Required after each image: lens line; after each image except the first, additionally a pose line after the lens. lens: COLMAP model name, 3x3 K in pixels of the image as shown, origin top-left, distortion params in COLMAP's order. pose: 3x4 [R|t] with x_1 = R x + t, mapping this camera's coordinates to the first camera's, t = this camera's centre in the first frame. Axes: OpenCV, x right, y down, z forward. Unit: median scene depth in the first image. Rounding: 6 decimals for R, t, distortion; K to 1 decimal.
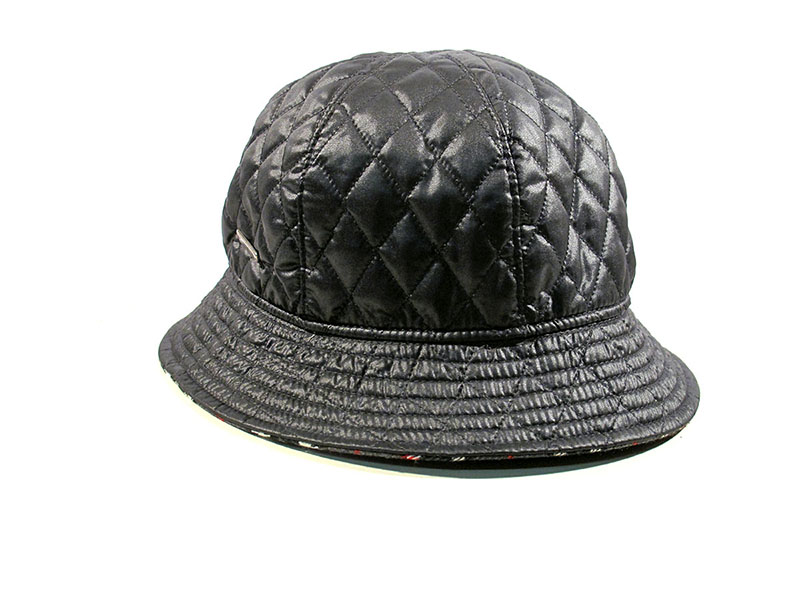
lens RADIAL K [[1133.5, 0, 400.0], [0, 1133.5, 300.0], [0, 0, 1]] dist [0.007616, 0.003646]
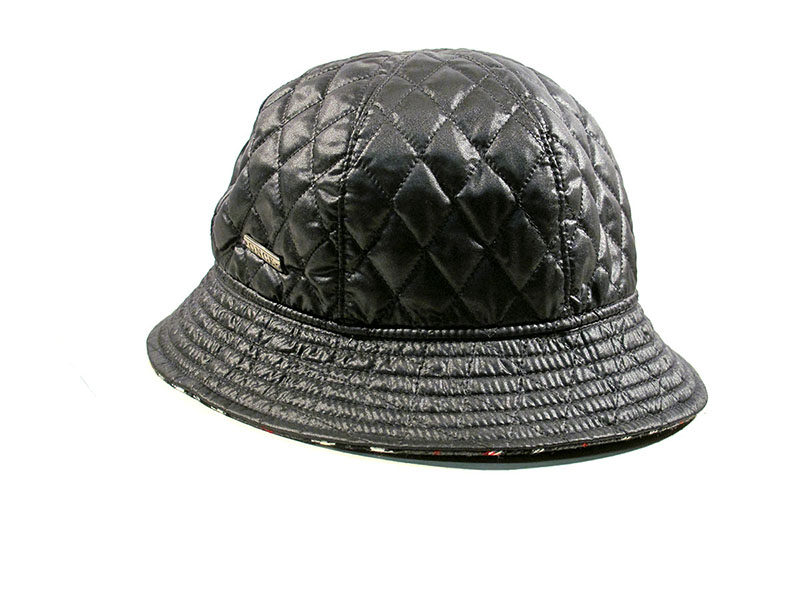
lens RADIAL K [[1133.5, 0, 400.0], [0, 1133.5, 300.0], [0, 0, 1]] dist [0.007616, 0.003646]
pose [[0.971960, -0.053322, 0.229021, -0.270793], [0.051710, 0.998577, 0.013037, -0.014057], [-0.229390, -0.000829, 0.973334, 0.030762]]
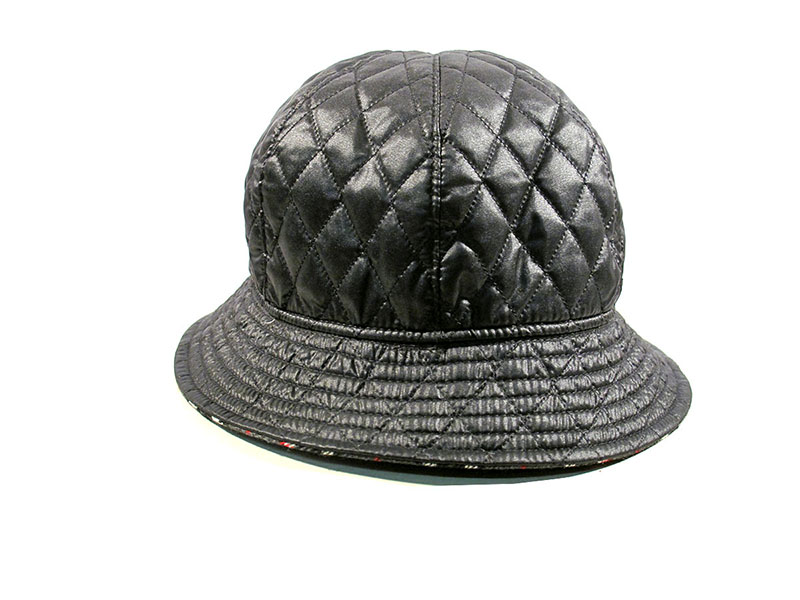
lens RADIAL K [[1133.5, 0, 400.0], [0, 1133.5, 300.0], [0, 0, 1]] dist [0.007616, 0.003646]
pose [[0.932247, 0.100338, -0.347631, 0.406360], [-0.103779, 0.994562, 0.008758, -0.008712], [0.346620, 0.027912, 0.937590, 0.072440]]
